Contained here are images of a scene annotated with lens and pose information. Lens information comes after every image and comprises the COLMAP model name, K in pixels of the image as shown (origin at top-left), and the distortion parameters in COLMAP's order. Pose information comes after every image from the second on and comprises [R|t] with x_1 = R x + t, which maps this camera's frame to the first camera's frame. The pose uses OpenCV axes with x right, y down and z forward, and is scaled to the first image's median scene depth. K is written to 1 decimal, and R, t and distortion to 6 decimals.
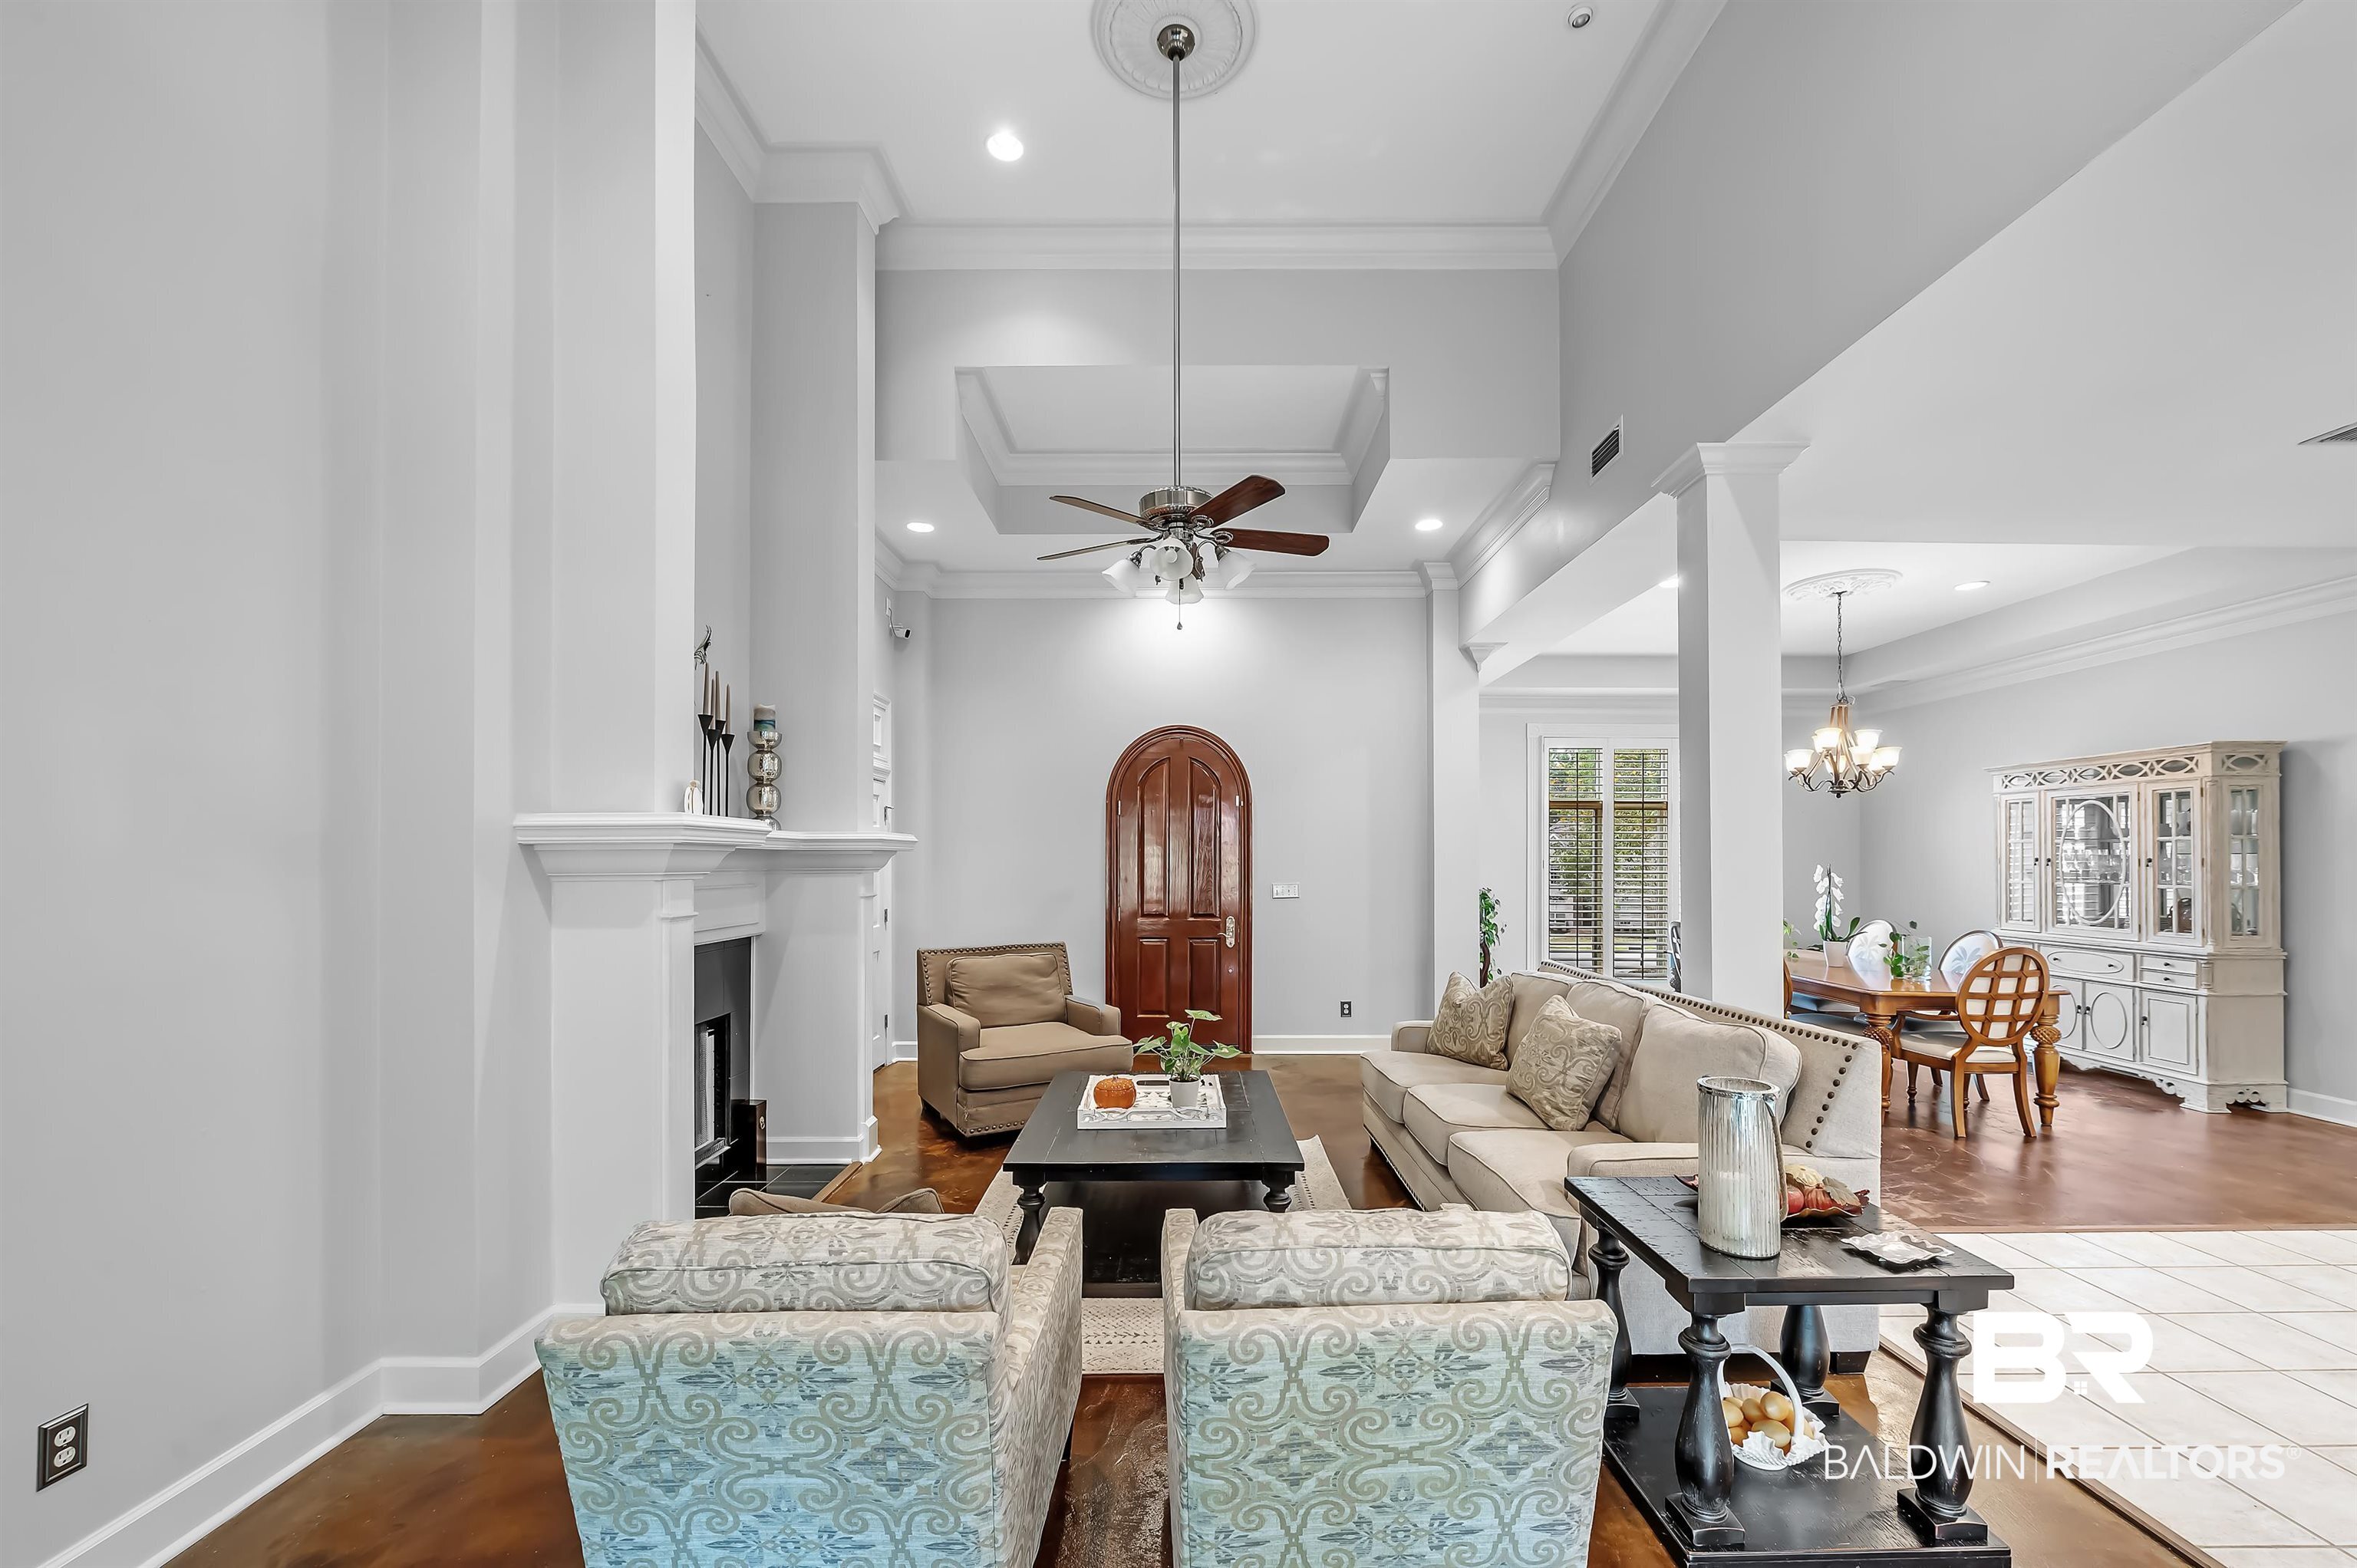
lens RADIAL K [[921.5, 0, 1194.9], [0, 921.5, 866.1], [0, 0, 1]] dist [-0.008435, -0.000840]
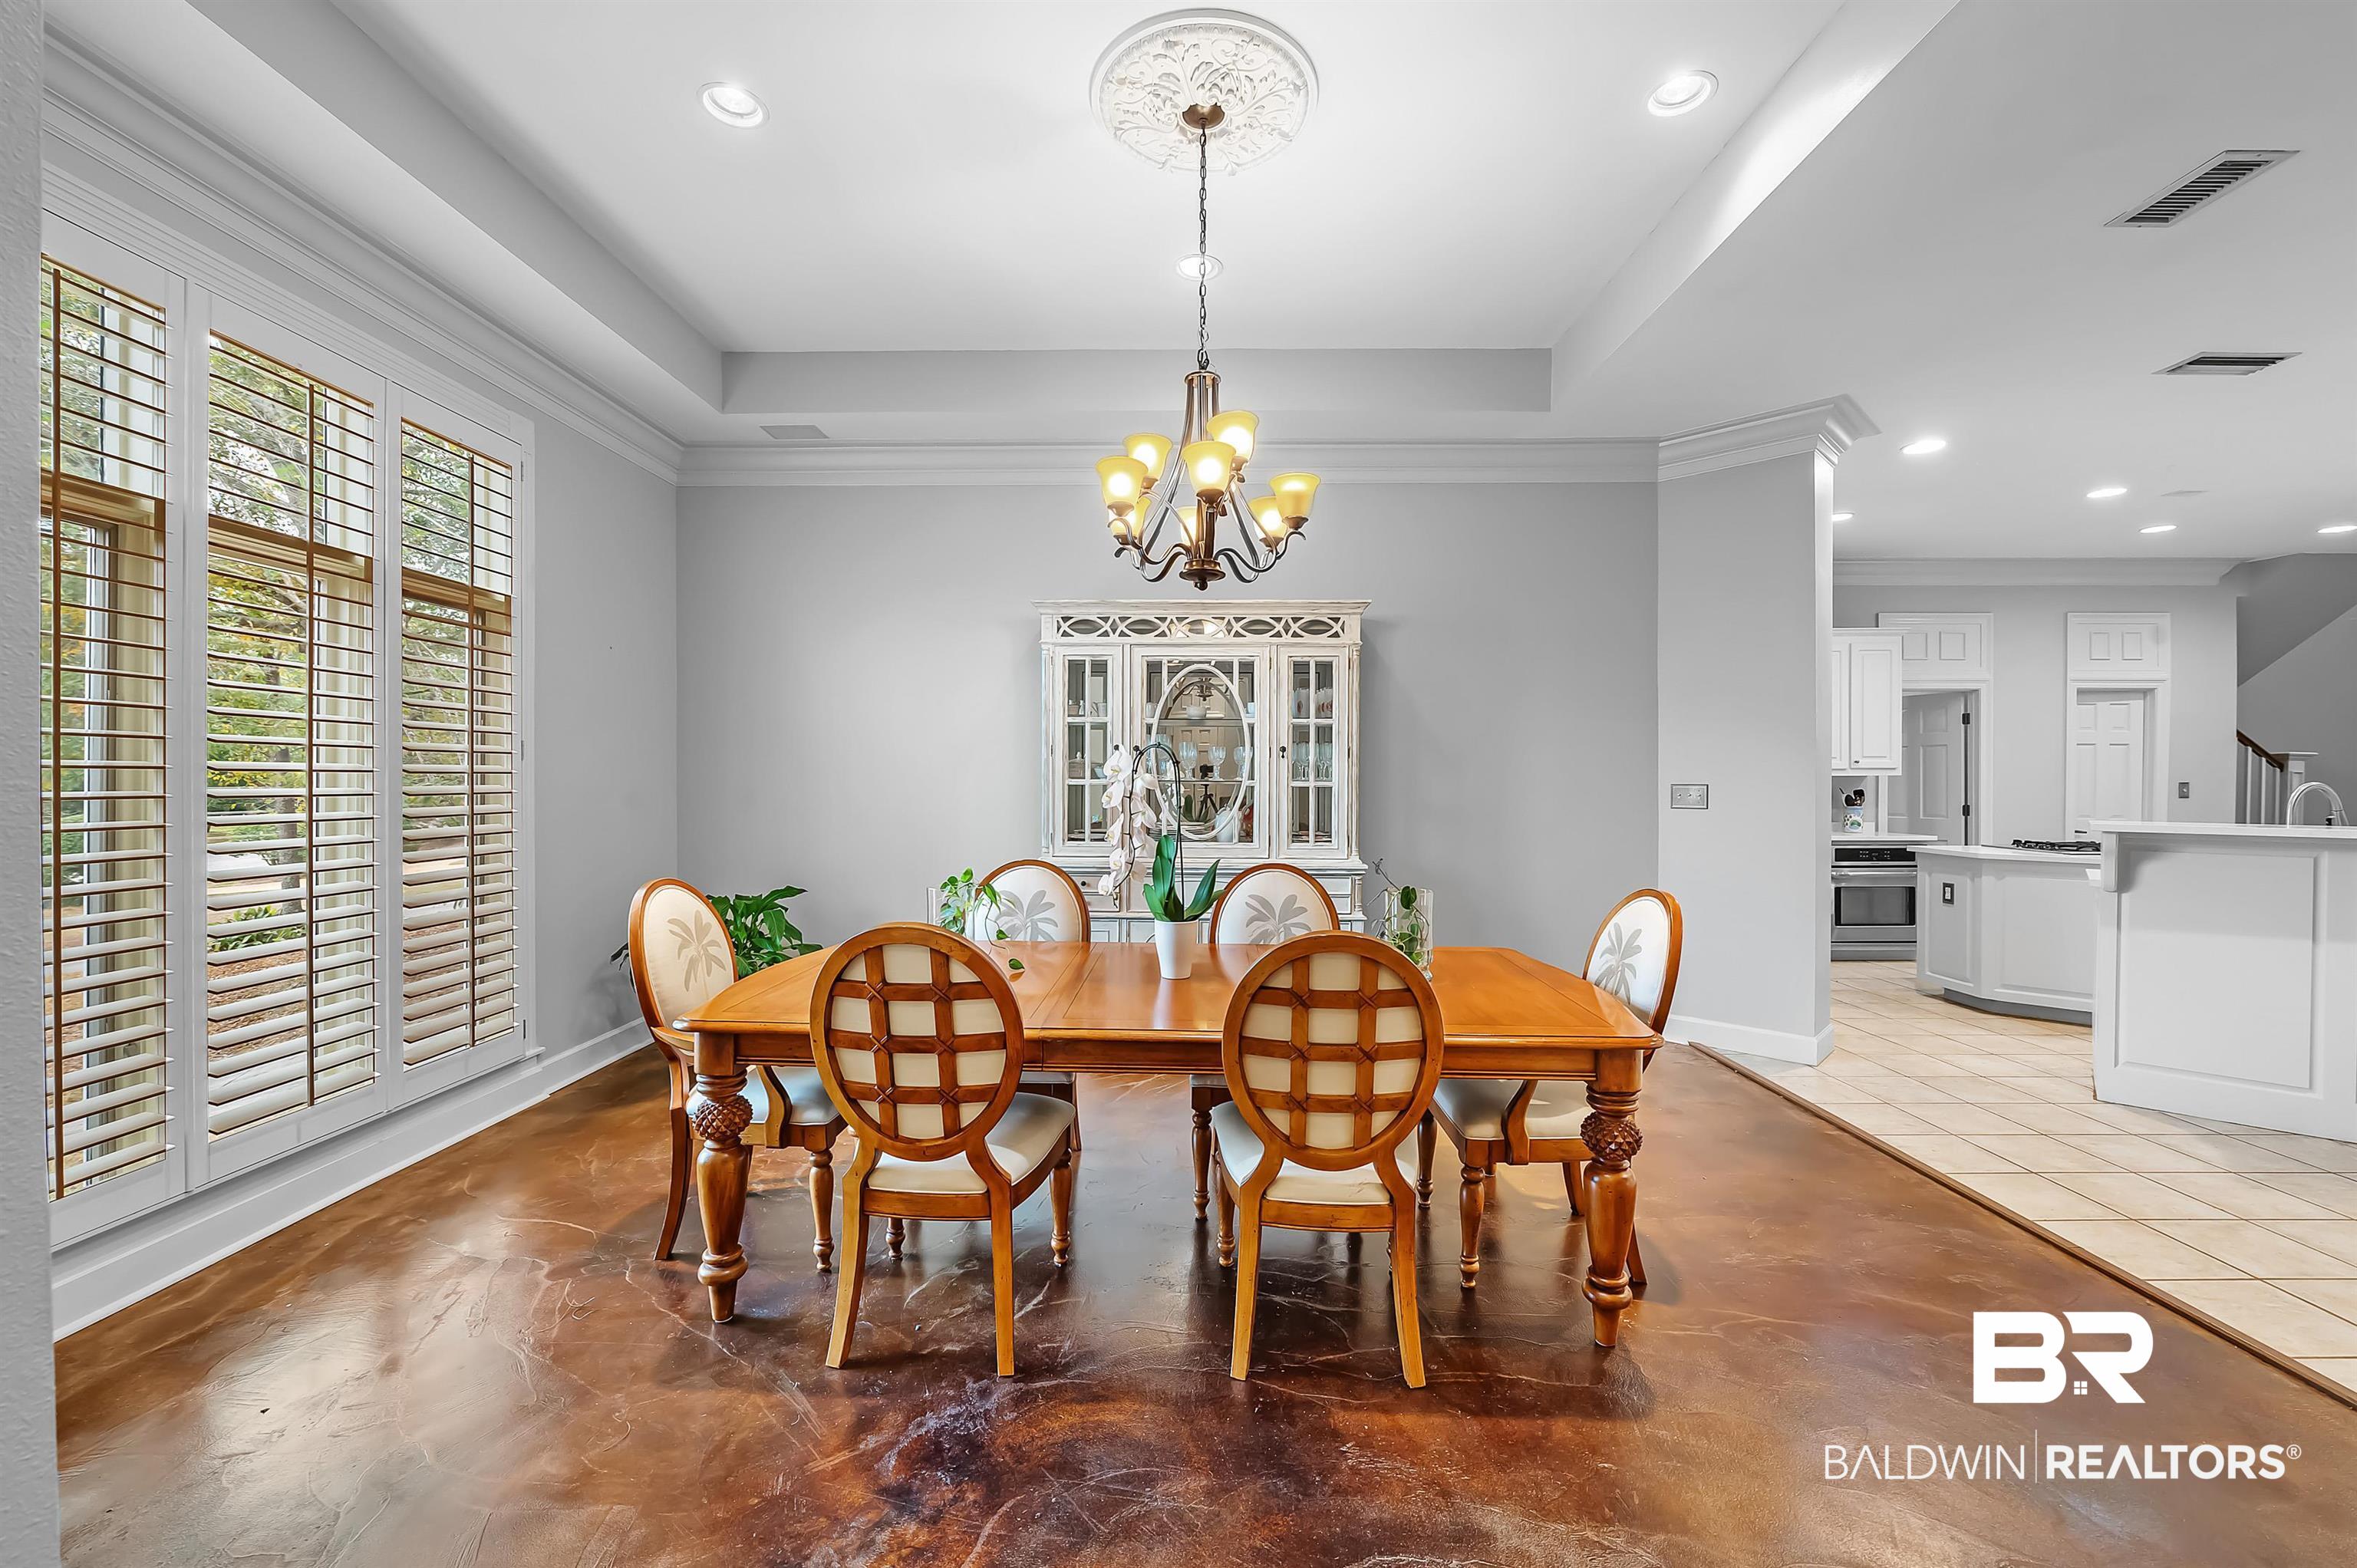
lens RADIAL K [[921.5, 0, 1173.2], [0, 921.5, 774.7], [0, 0, 1]] dist [-0.008435, -0.000840]
pose [[0.035179, 0.005028, 0.999368, 0.306148], [0.000880, 0.999987, -0.005062, 0.019756], [-0.999381, 0.001057, 0.035174, 1.143815]]
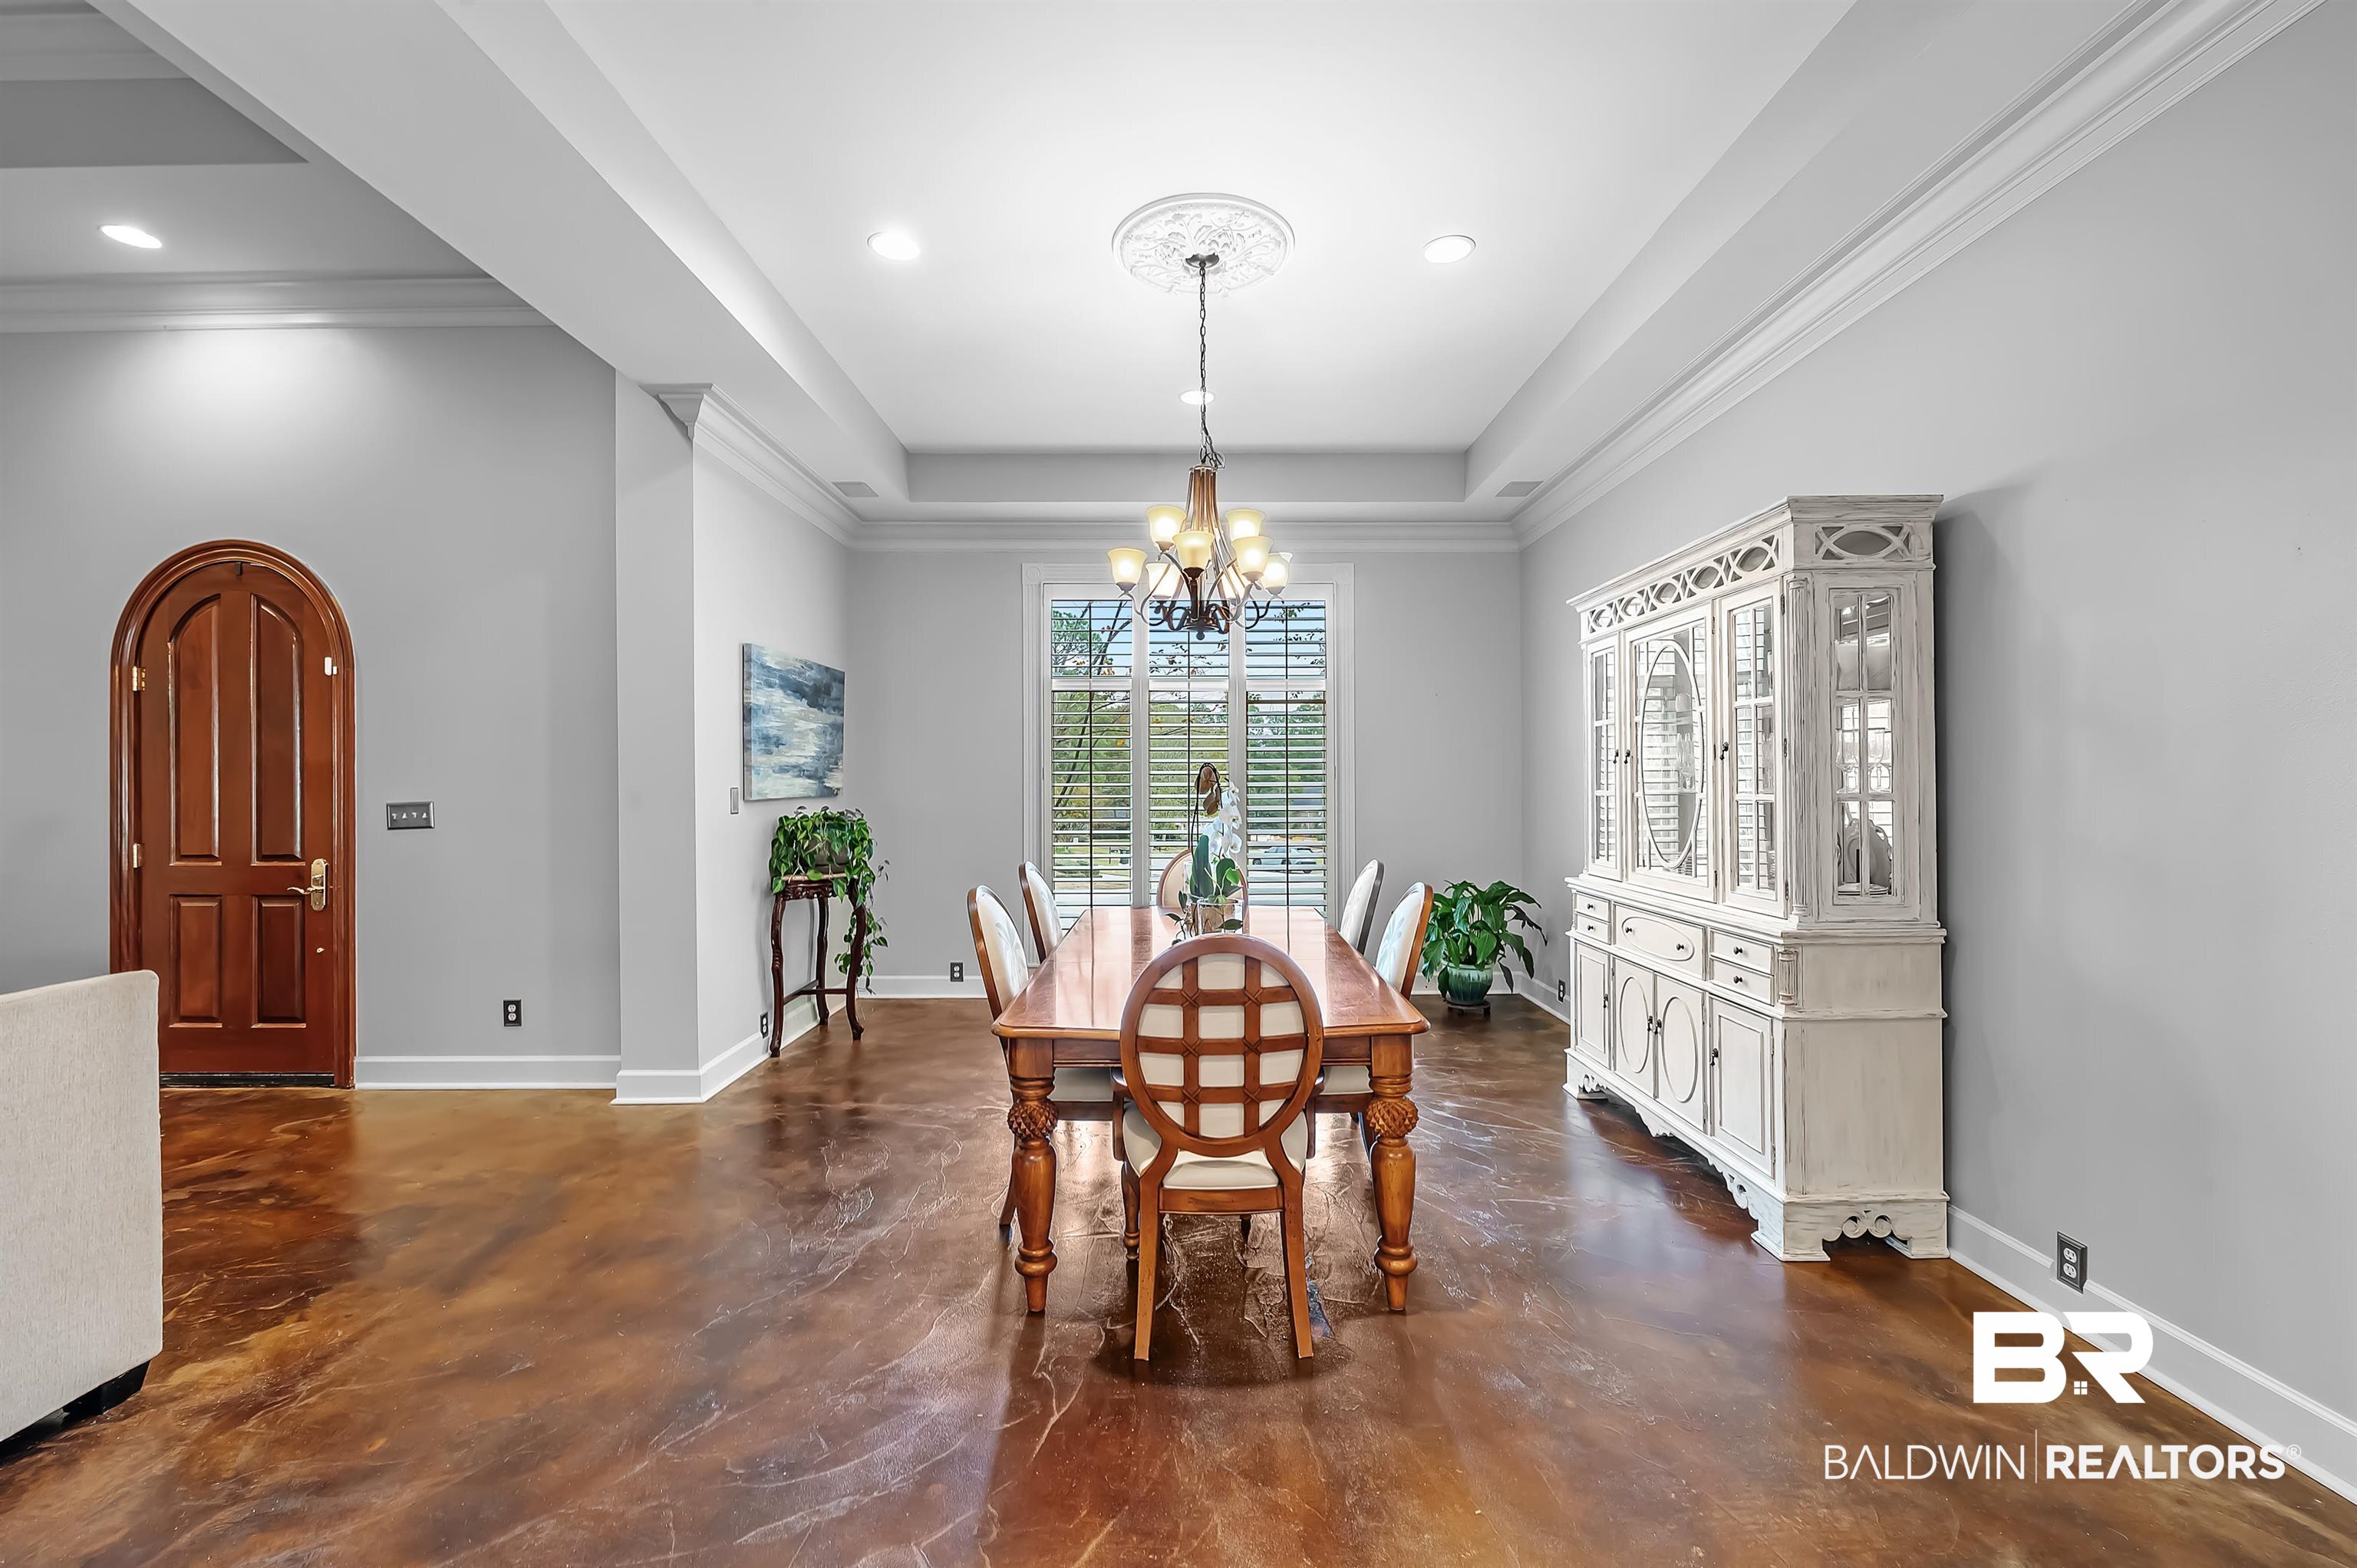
lens RADIAL K [[961.8, 0, 1190.4], [0, 961.8, 788.0], [0, 0, 1]] dist [-0.008315, -0.001593]
pose [[0.999902, -0.005545, 0.012892, 0.789240], [0.005583, 0.999980, -0.002951, 0.018264], [-0.012876, 0.003023, 0.999913, 0.491889]]
